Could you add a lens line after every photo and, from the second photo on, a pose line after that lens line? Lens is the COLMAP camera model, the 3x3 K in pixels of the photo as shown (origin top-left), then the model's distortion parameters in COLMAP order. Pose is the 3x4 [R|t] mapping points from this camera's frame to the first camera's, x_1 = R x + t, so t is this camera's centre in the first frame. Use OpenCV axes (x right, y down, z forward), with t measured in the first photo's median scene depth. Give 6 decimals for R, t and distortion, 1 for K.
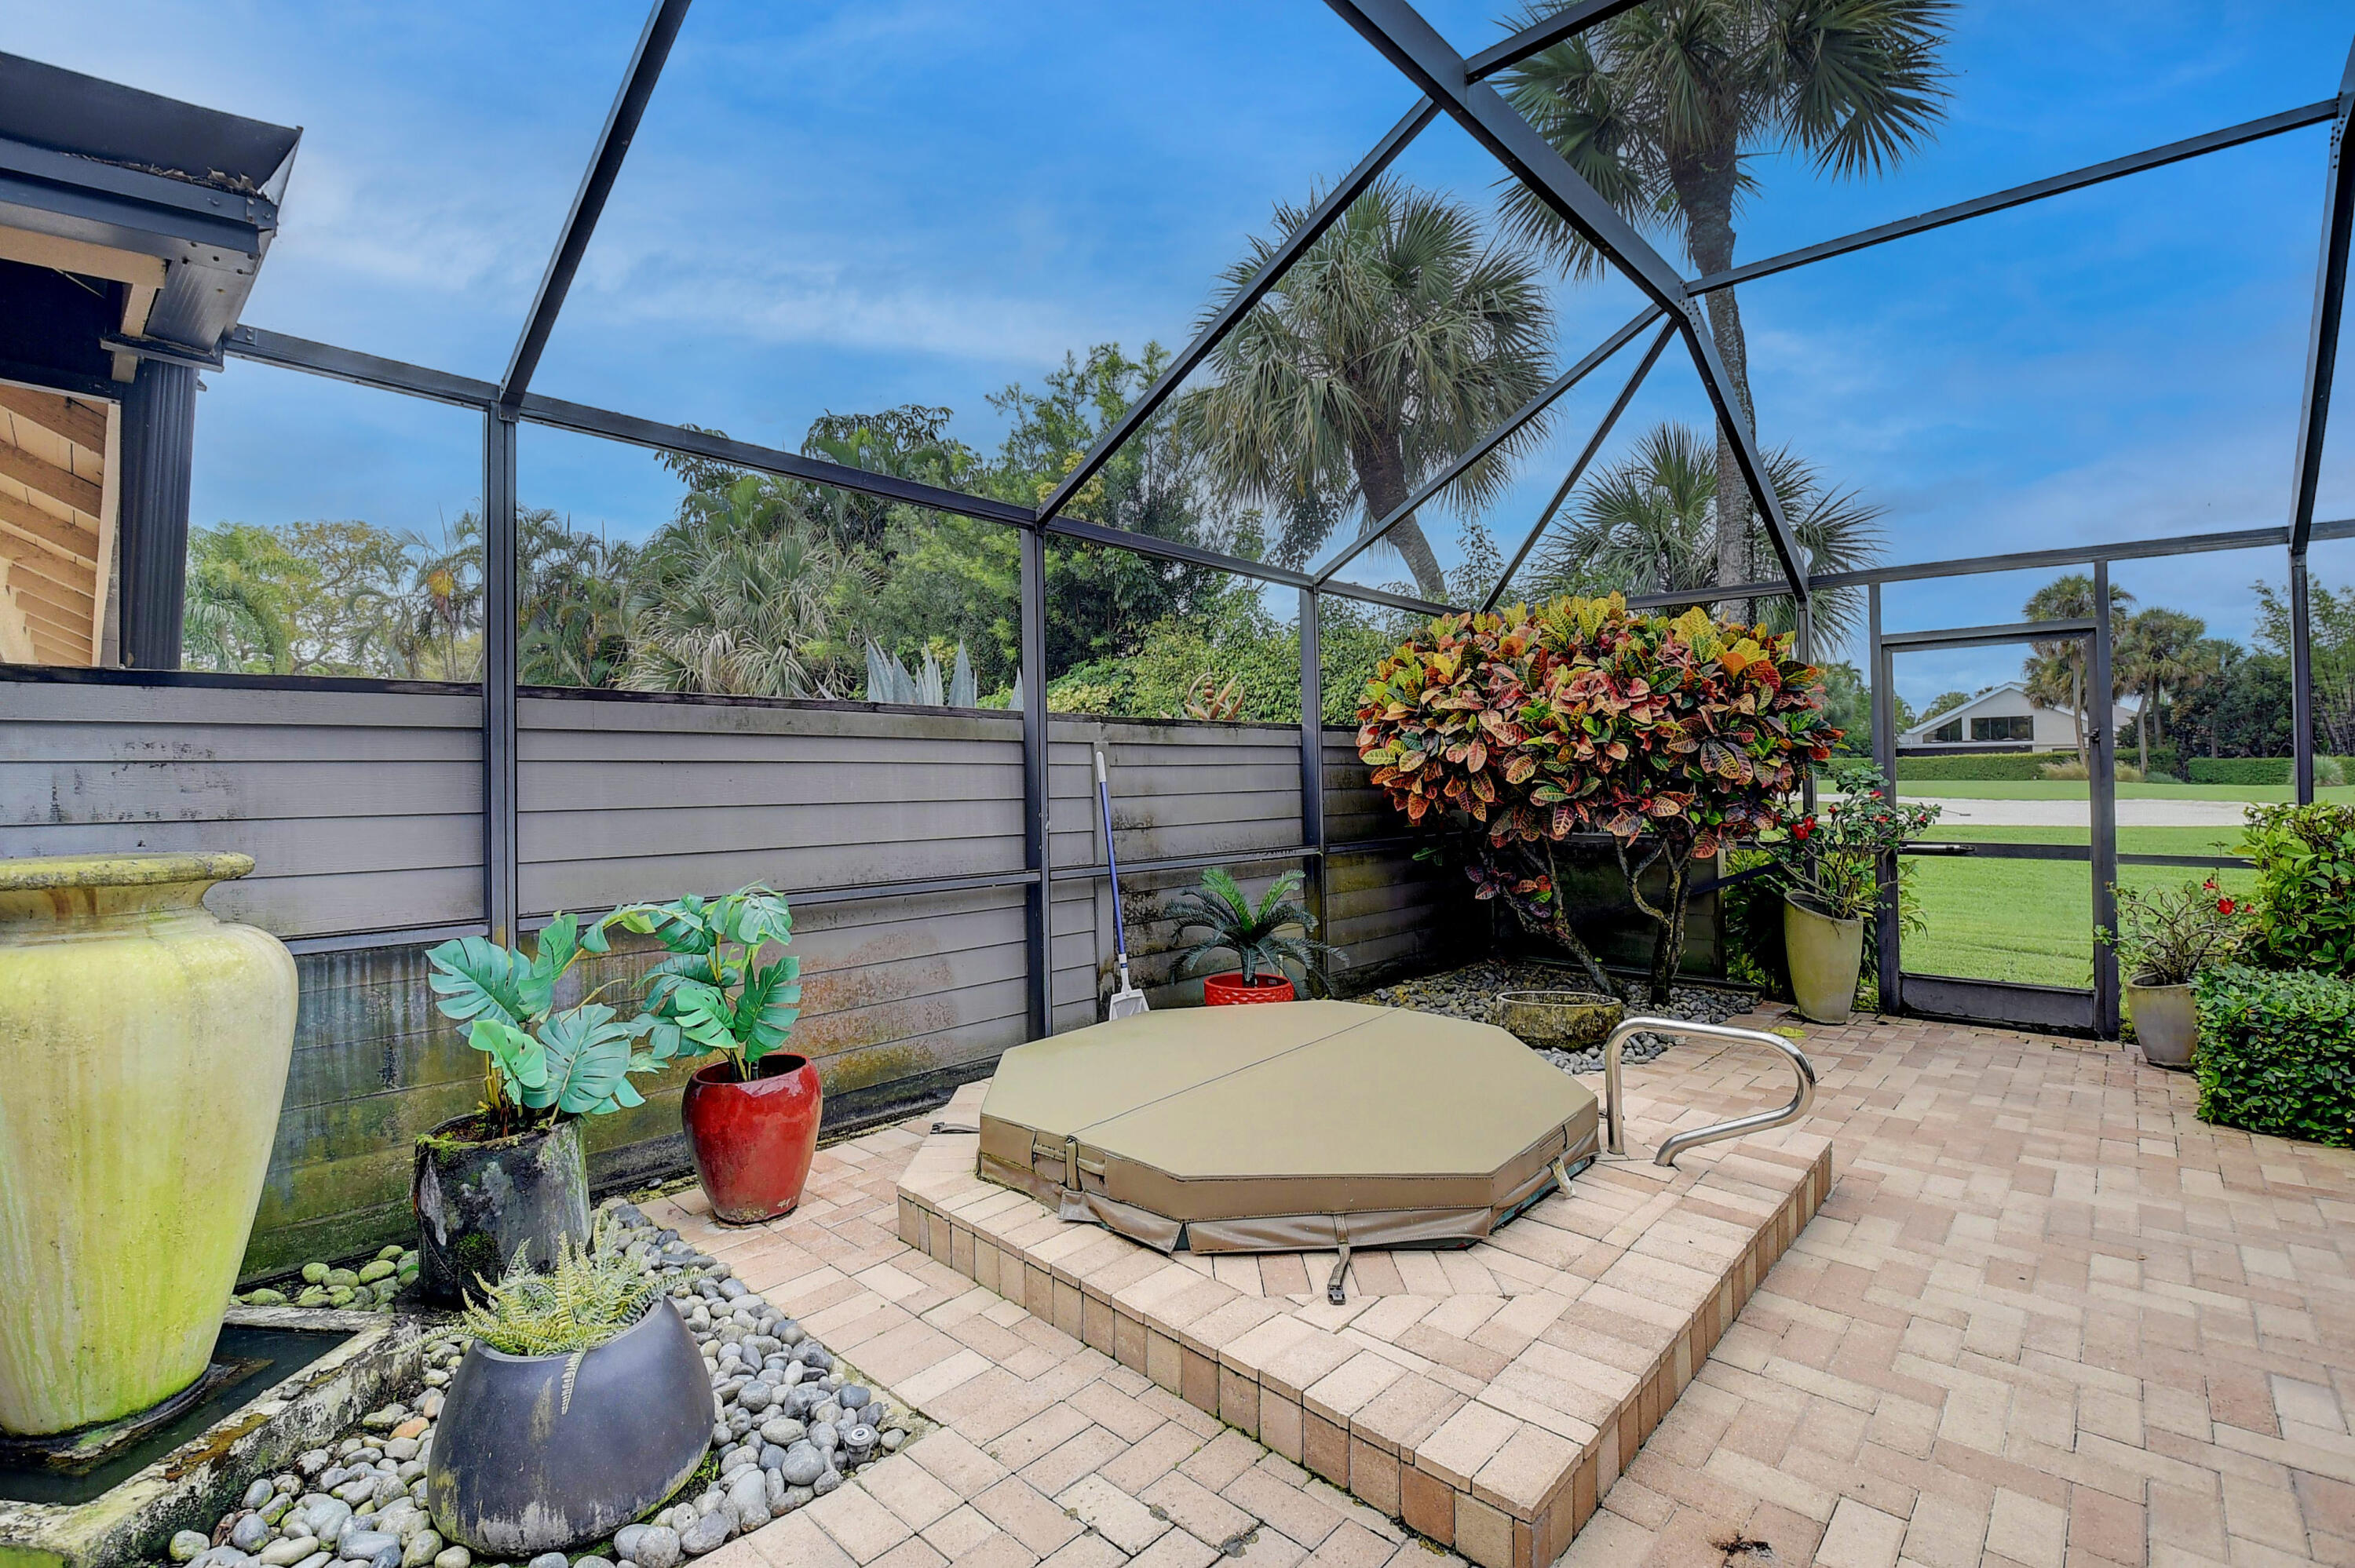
lens RADIAL K [[1035.4, 0, 1177.3], [0, 1035.4, 755.8], [0, 0, 1]] dist [-0.008515, -0.012575]
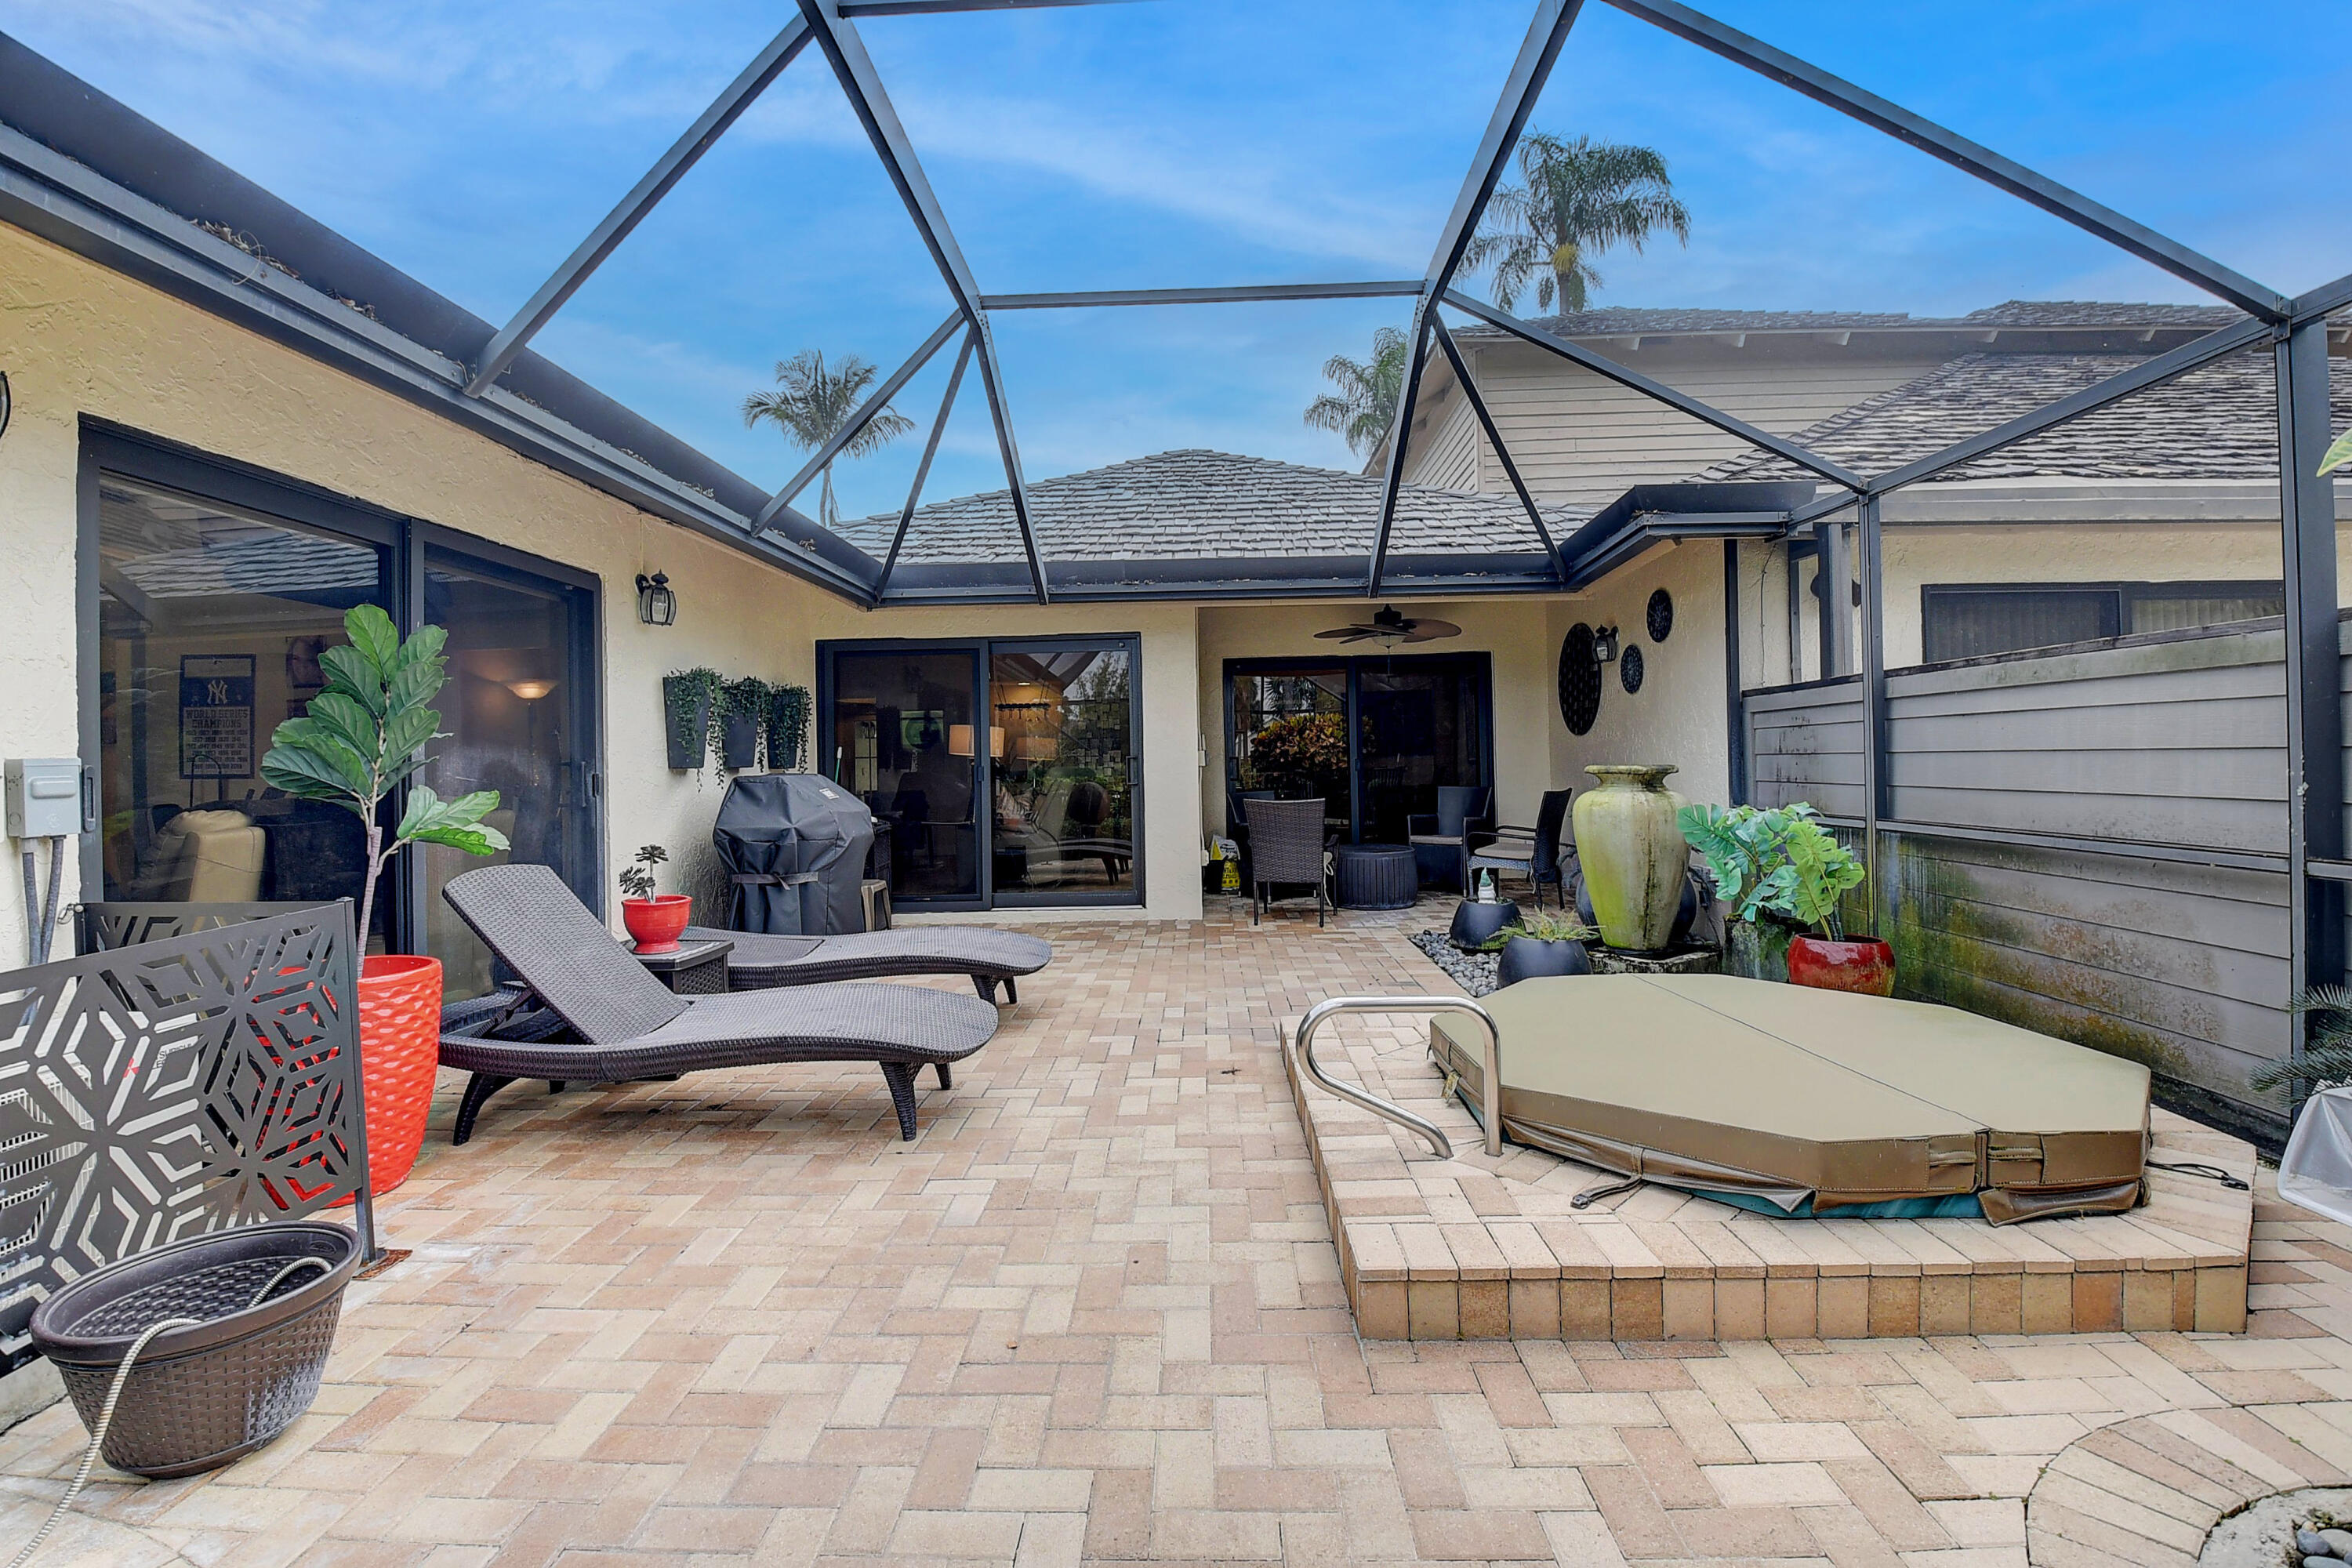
lens RADIAL K [[1034.2, 0, 1175.3], [0, 1034.2, 769.8], [0, 0, 1]] dist [-0.008515, -0.012575]
pose [[-0.747825, 0.028760, -0.663272, 0.718739], [0.039622, 0.999214, -0.001347, 0.024640], [0.662712, -0.027288, -0.748377, 0.882286]]
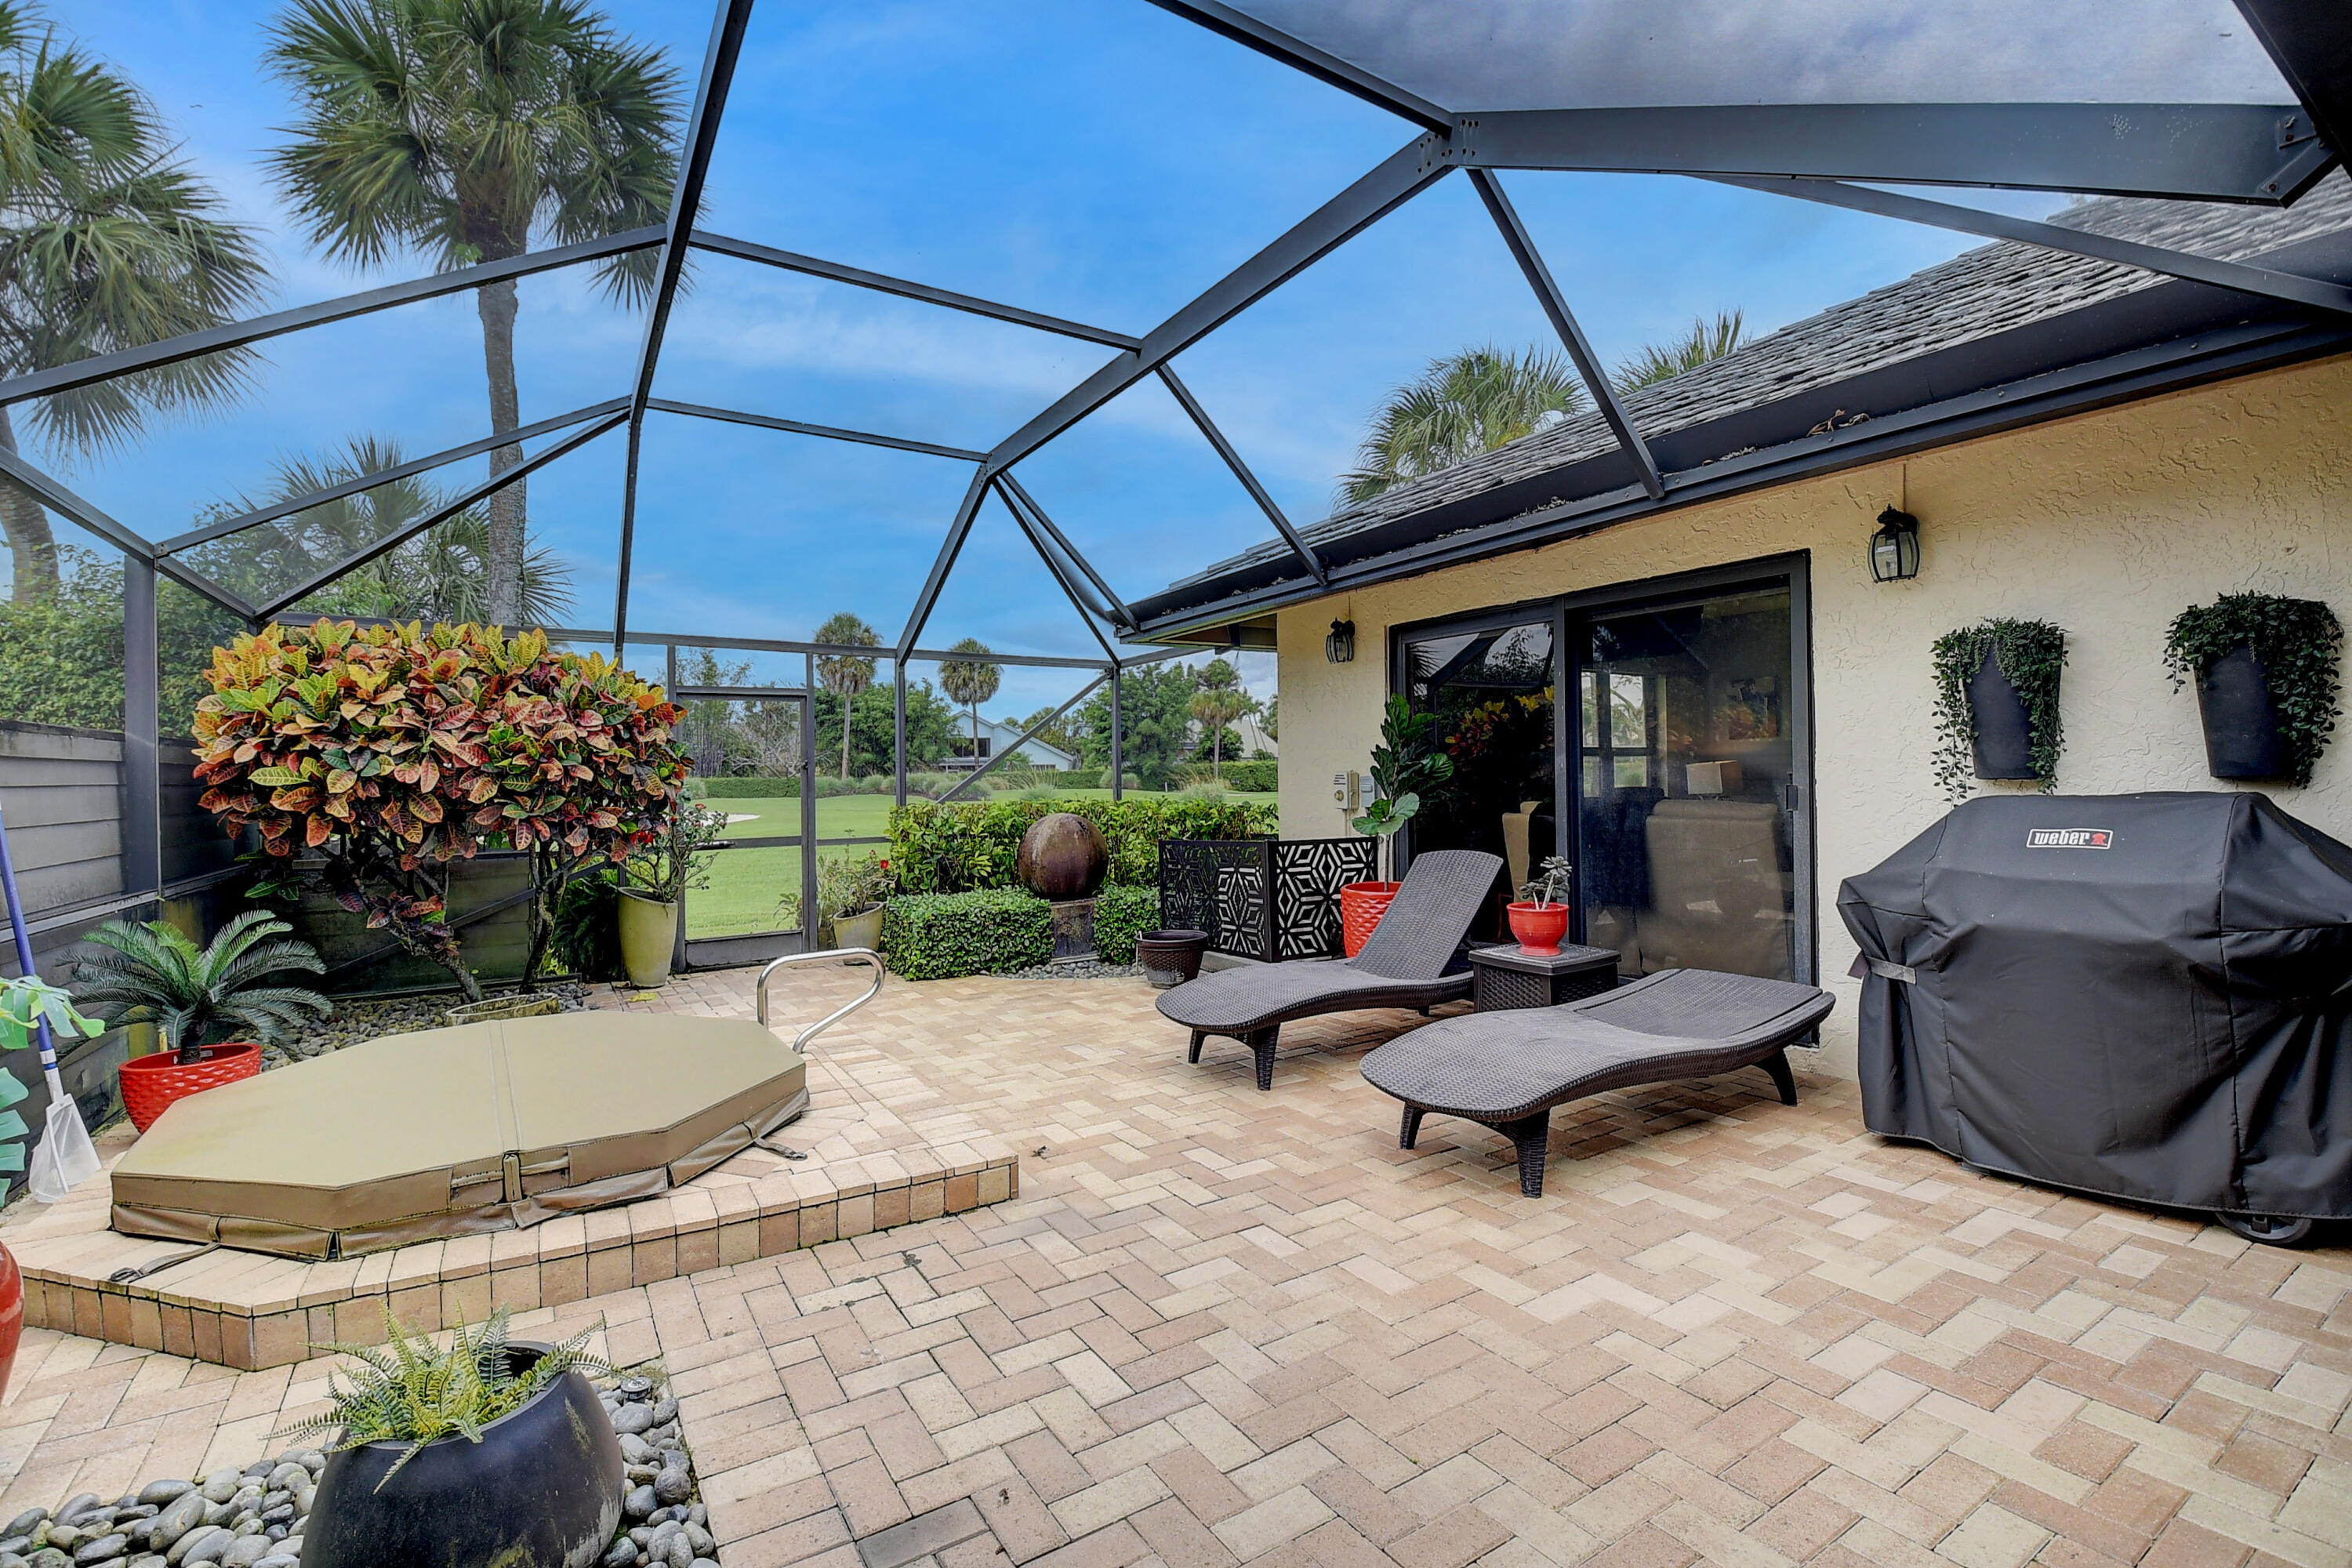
lens RADIAL K [[1034.2, 0, 1163.1], [0, 1034.2, 765.6], [0, 0, 1]] dist [-0.008515, -0.012575]
pose [[0.260320, 0.013516, 0.965428, -0.472099], [-0.002694, 0.999908, -0.013272, 0.001371], [-0.965519, 0.000854, 0.260332, 0.062235]]
